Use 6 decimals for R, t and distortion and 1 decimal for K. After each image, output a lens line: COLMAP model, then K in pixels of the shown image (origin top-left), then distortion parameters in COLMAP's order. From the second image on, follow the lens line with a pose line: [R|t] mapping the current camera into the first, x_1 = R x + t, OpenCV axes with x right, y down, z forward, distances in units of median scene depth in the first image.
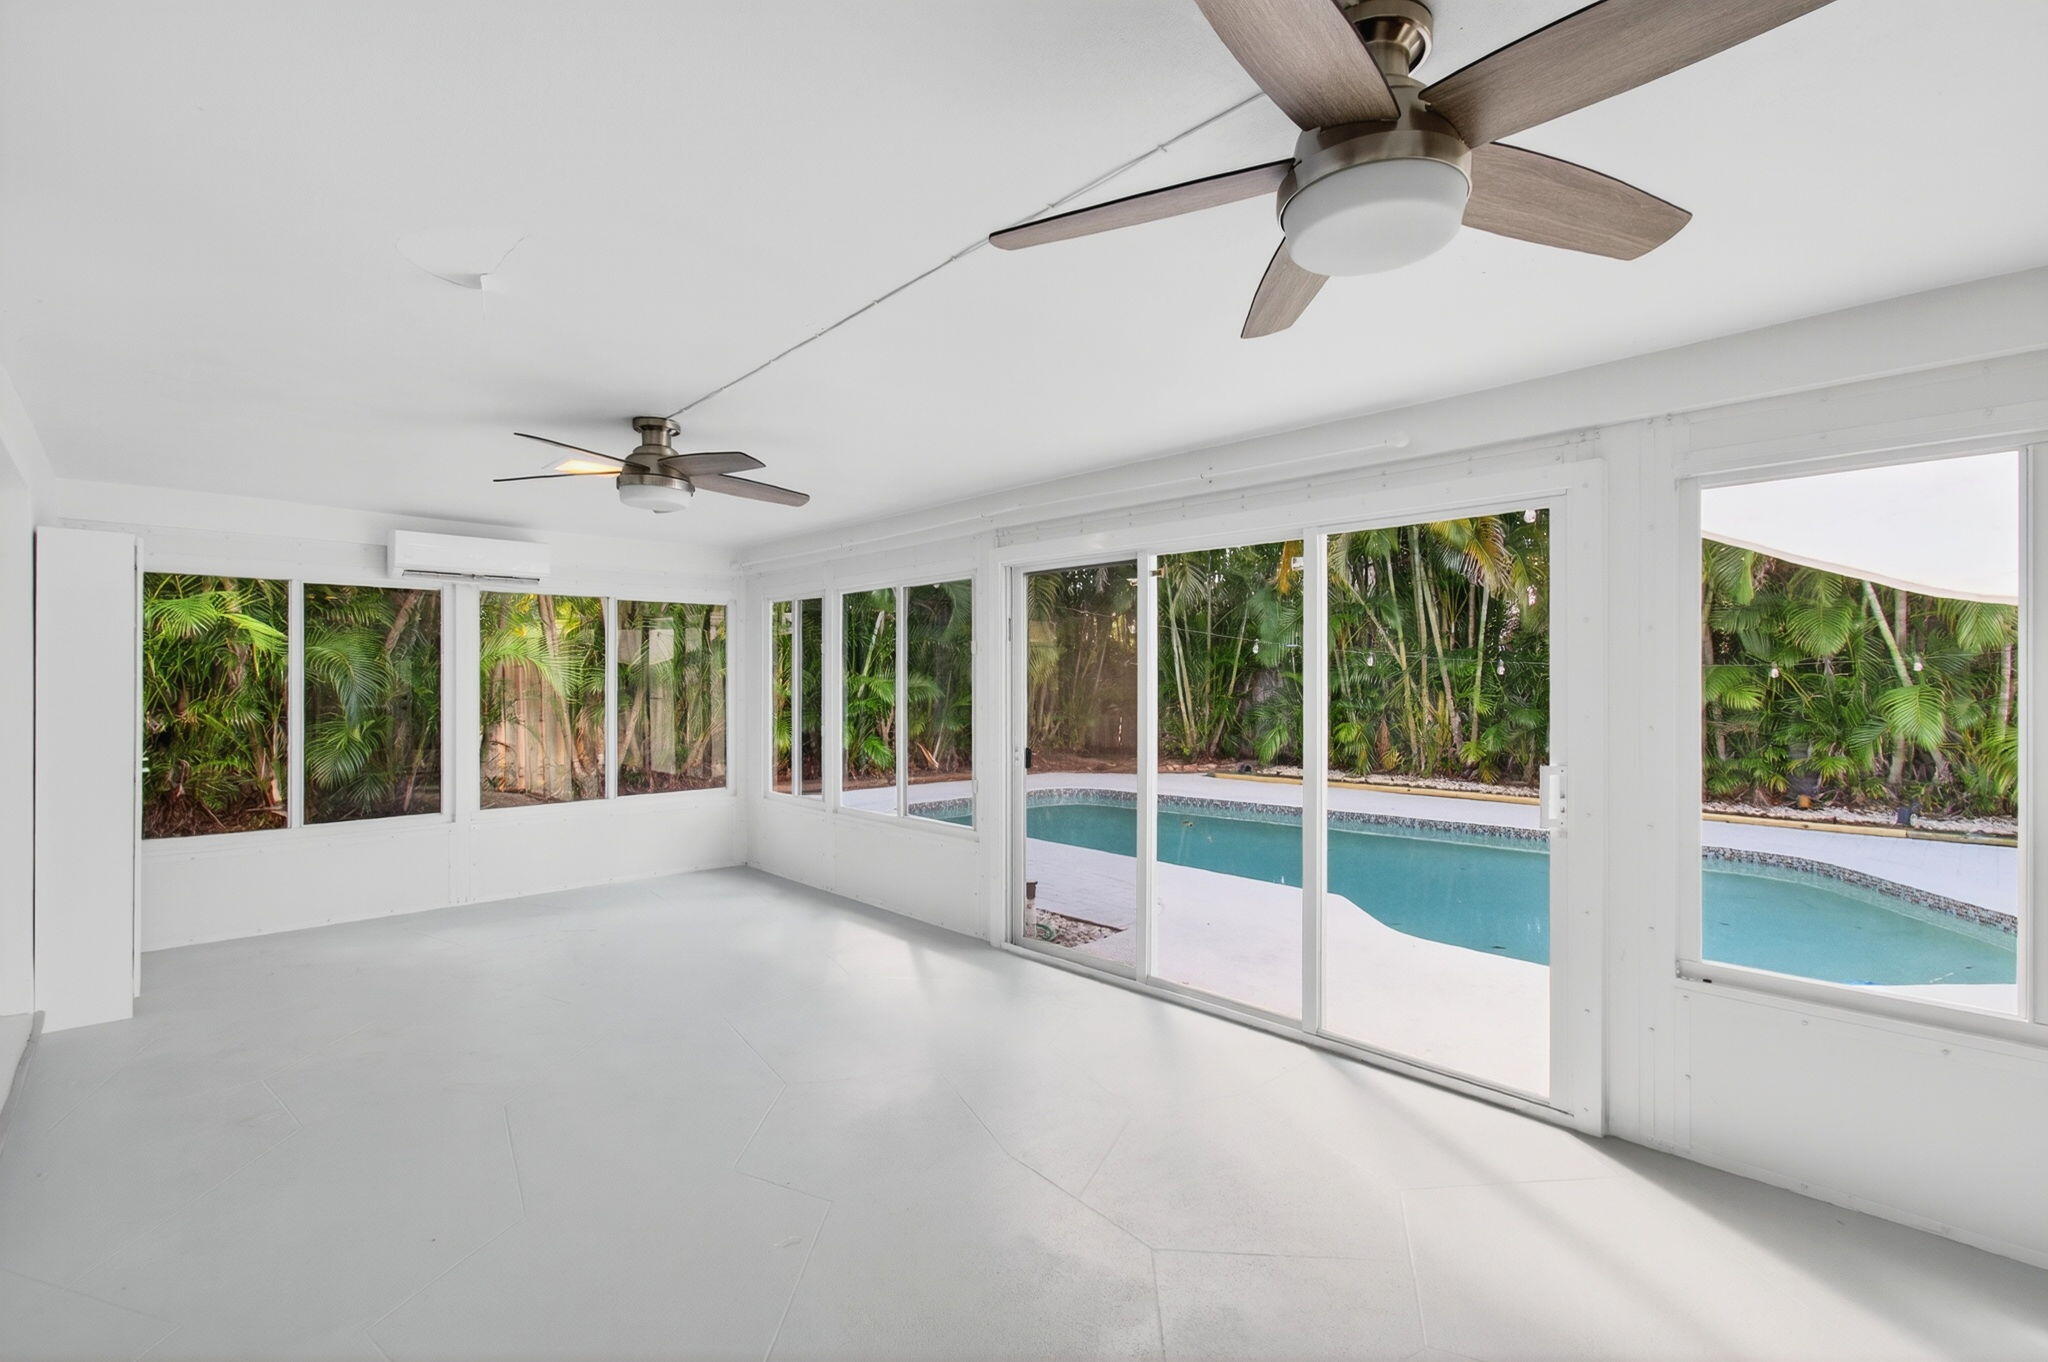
lens RADIAL K [[924.7, 0, 1024.3], [0, 924.7, 690.5], [0, 0, 1]] dist [0.012442, 0.002321]
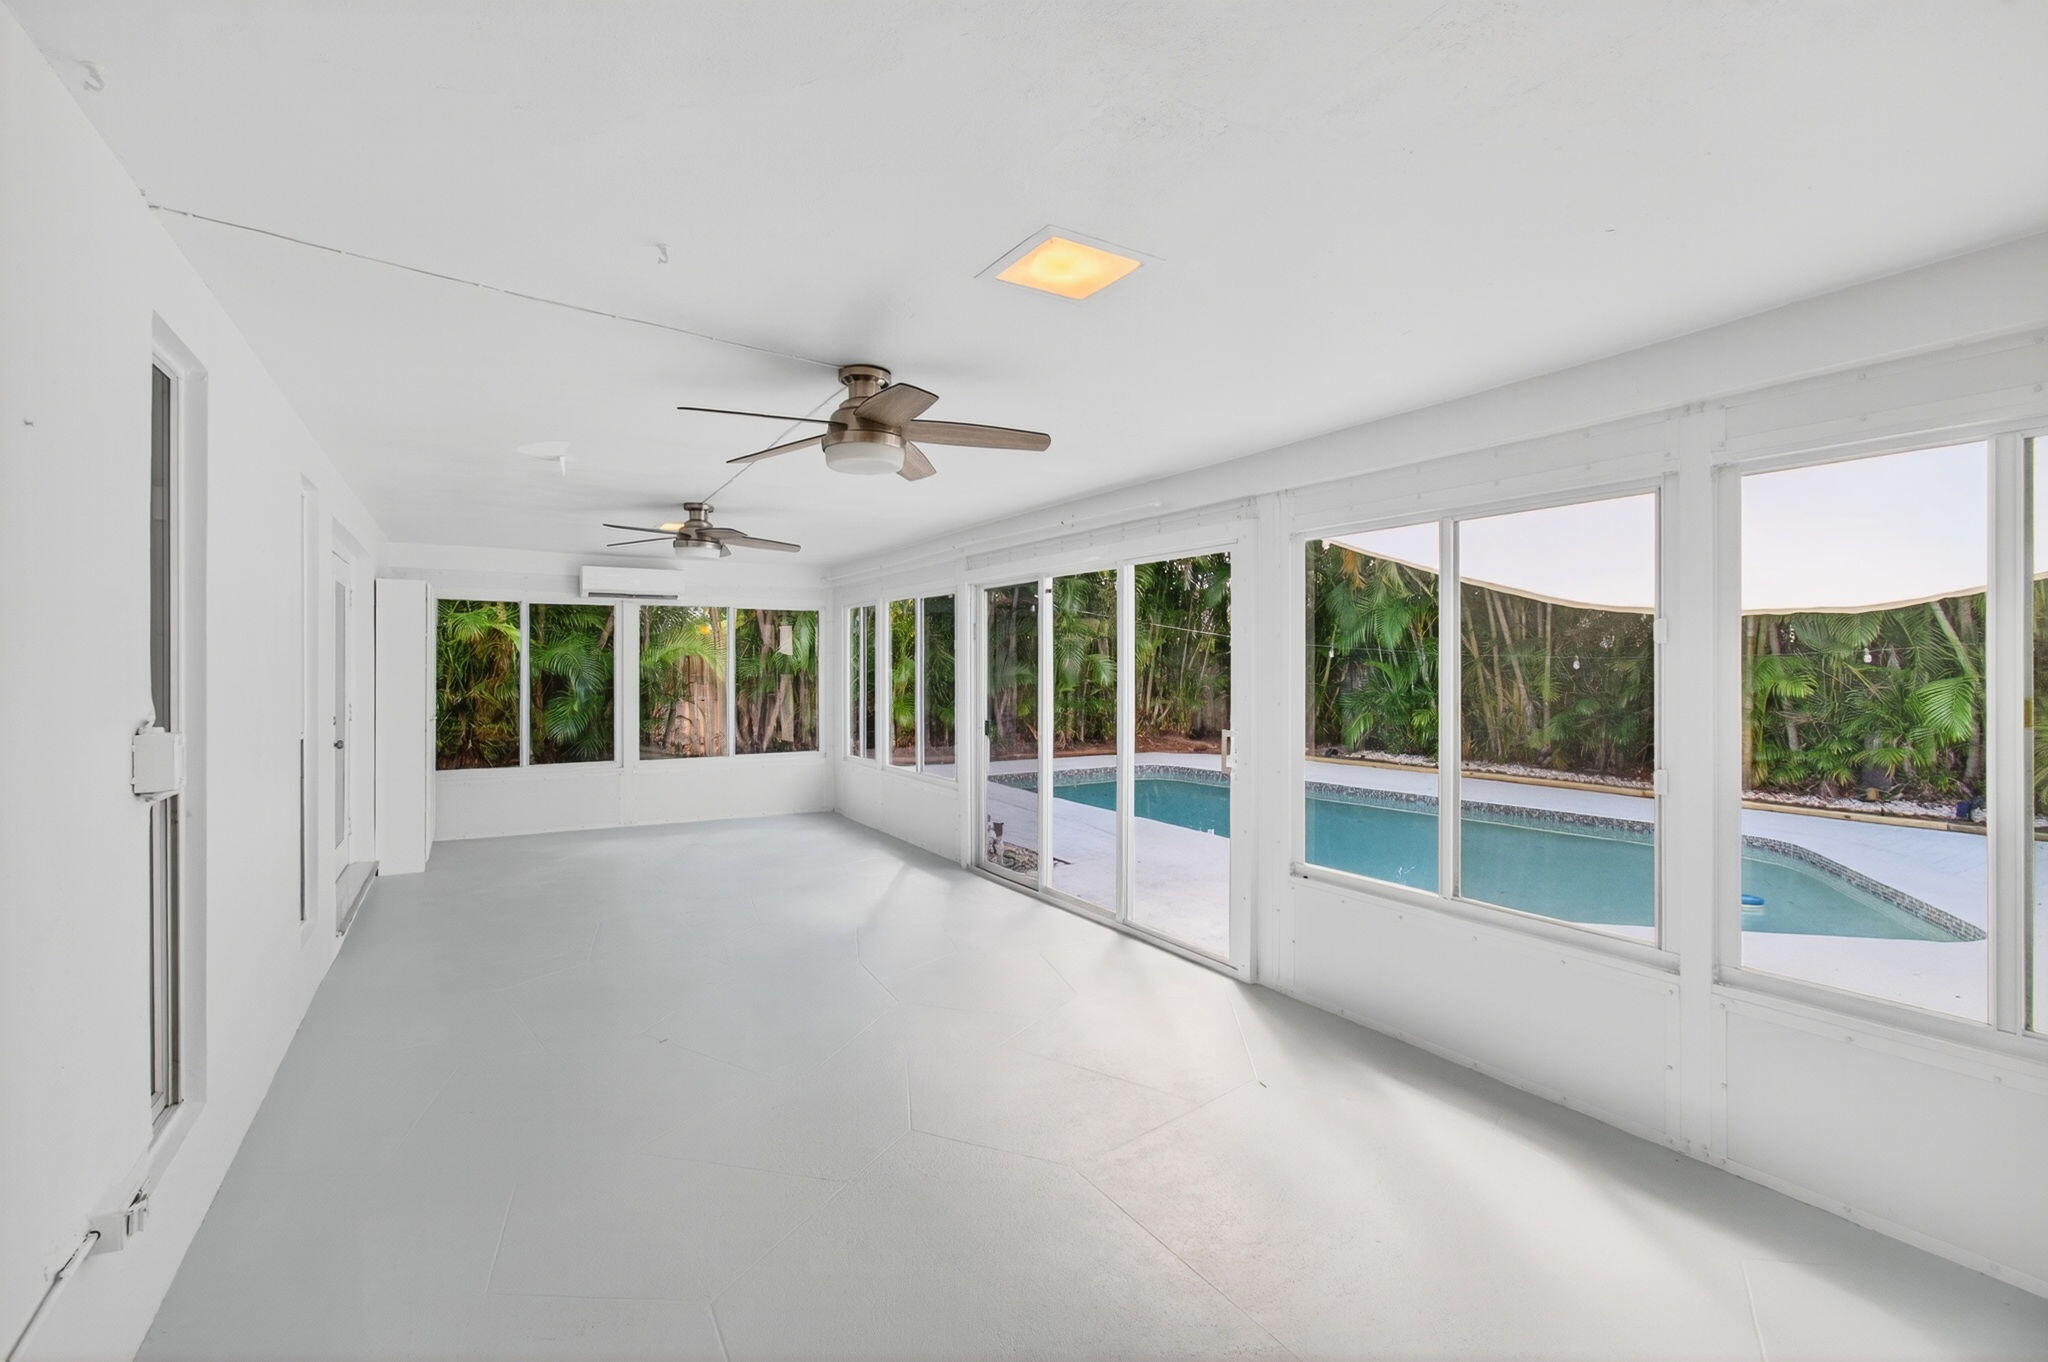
lens RADIAL K [[924.7, 0, 1023.9], [0, 924.7, 665.4], [0, 0, 1]] dist [0.012442, 0.002321]
pose [[0.975138, 0.001120, -0.221594, 0.282425], [-0.004158, 0.999904, -0.013242, 0.001202], [0.221558, 0.013834, 0.975049, -0.236713]]
